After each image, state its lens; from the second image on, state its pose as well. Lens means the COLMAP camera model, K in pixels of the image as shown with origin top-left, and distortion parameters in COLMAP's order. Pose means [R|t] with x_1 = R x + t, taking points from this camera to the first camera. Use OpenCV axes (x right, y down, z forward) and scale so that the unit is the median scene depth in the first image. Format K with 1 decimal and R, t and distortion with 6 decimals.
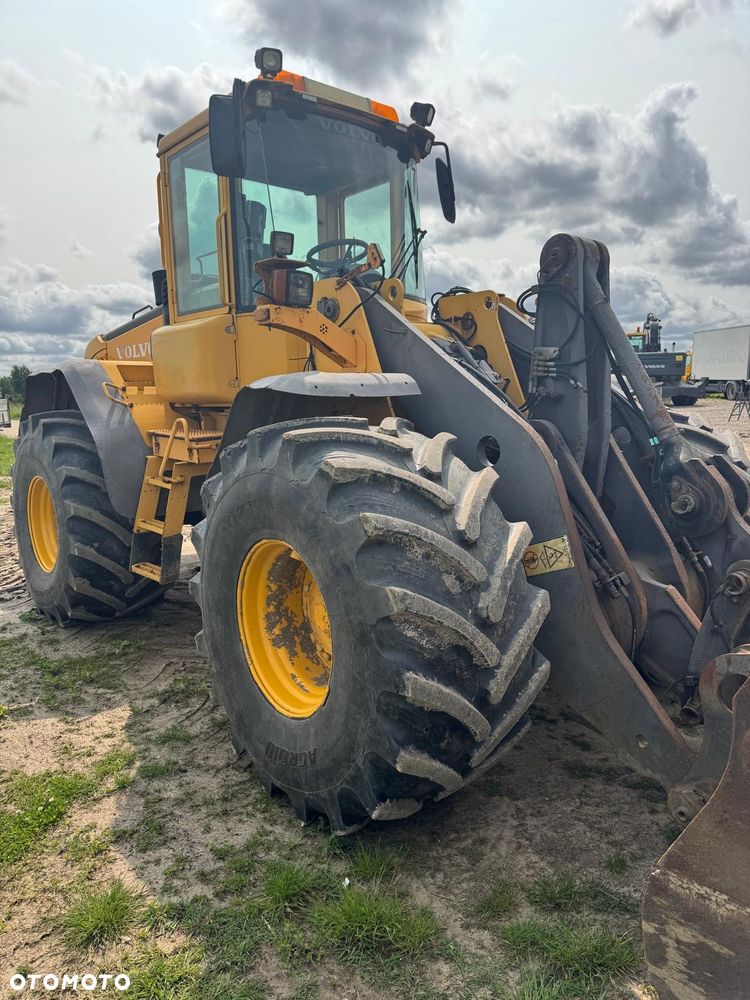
lens RADIAL K [[729.3, 0, 378.4], [0, 729.3, 496.5], [0, 0, 1]] dist [0.045288, -0.057519]
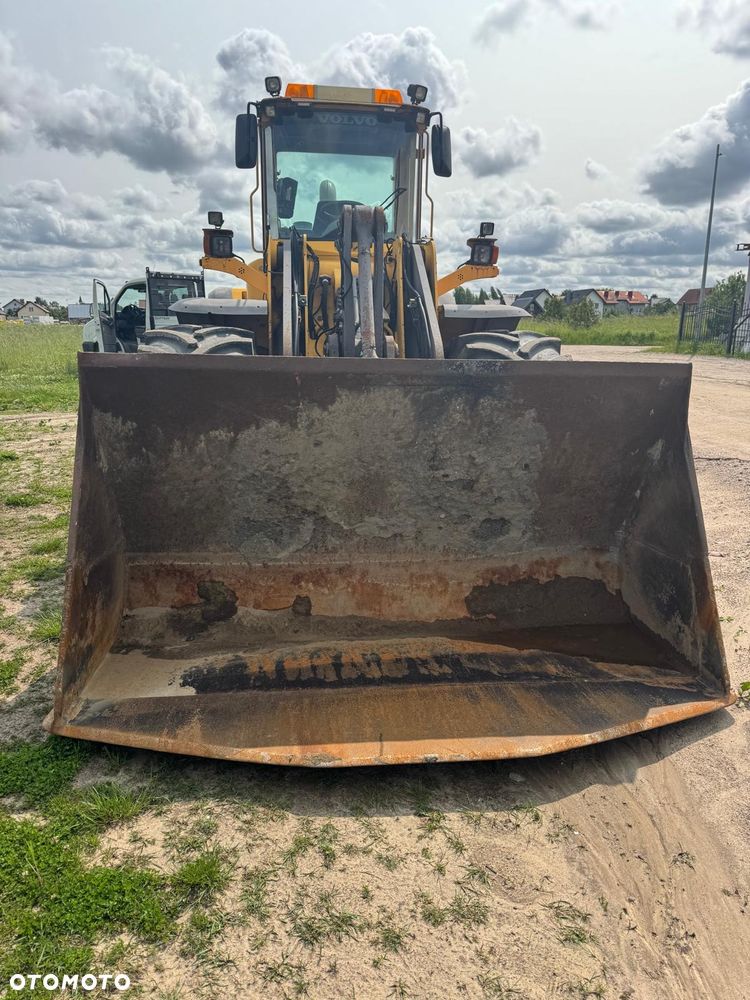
lens RADIAL K [[729.3, 0, 386.3], [0, 729.3, 502.8], [0, 0, 1]] dist [0.045288, -0.057519]
pose [[0.836895, 0.167309, -0.521166, 1.078165], [-0.107607, 0.983849, 0.143046, 0.008288], [0.536682, -0.063633, 0.841382, -0.215783]]
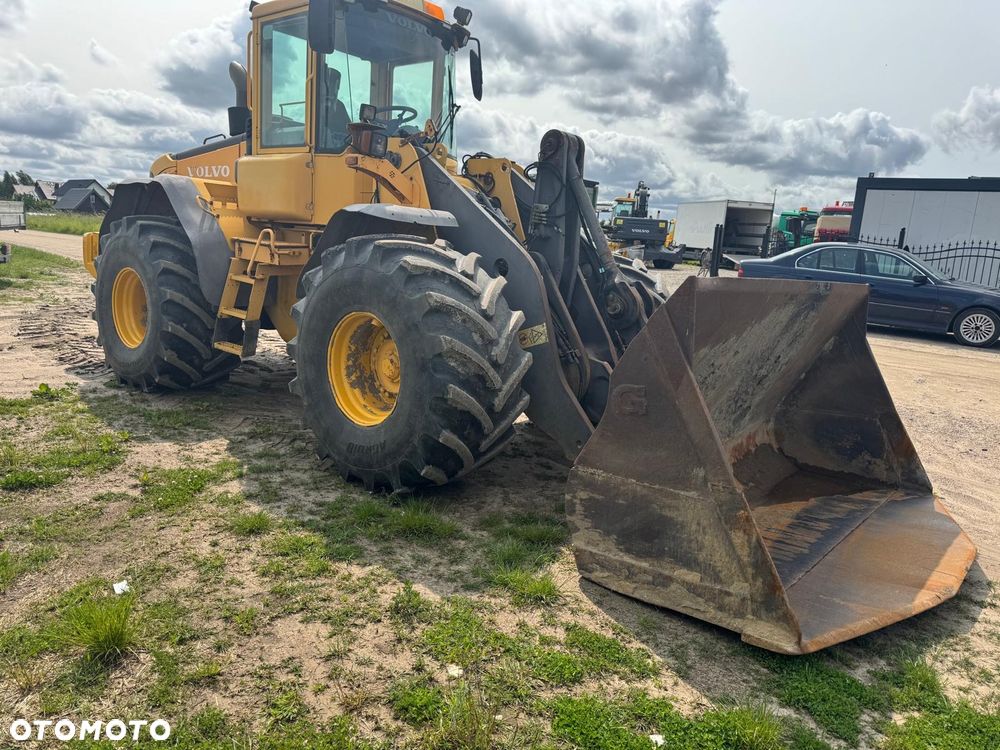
lens RADIAL K [[726.1, 0, 511.5], [0, 726.1, 377.0], [0, 0, 1]] dist [0.048514, -0.045223]
pose [[0.980119, 0.055039, 0.190625, -0.096290], [-0.063935, 0.997118, 0.040831, 0.093481], [-0.187828, -0.052207, 0.980813, -0.473053]]
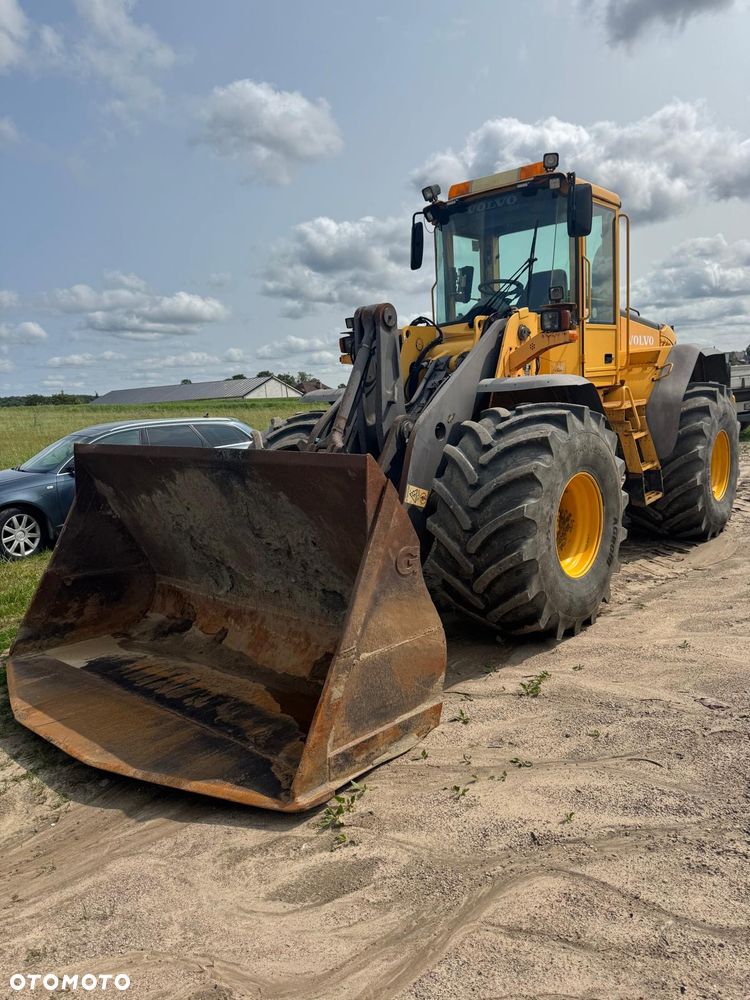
lens RADIAL K [[729.3, 0, 357.9], [0, 729.3, 505.8], [0, 0, 1]] dist [0.045288, -0.057519]
pose [[0.127082, 0.174929, -0.976345, 1.797276], [-0.074715, 0.983218, 0.166435, -0.167749], [0.989074, 0.051797, 0.138019, 0.705387]]
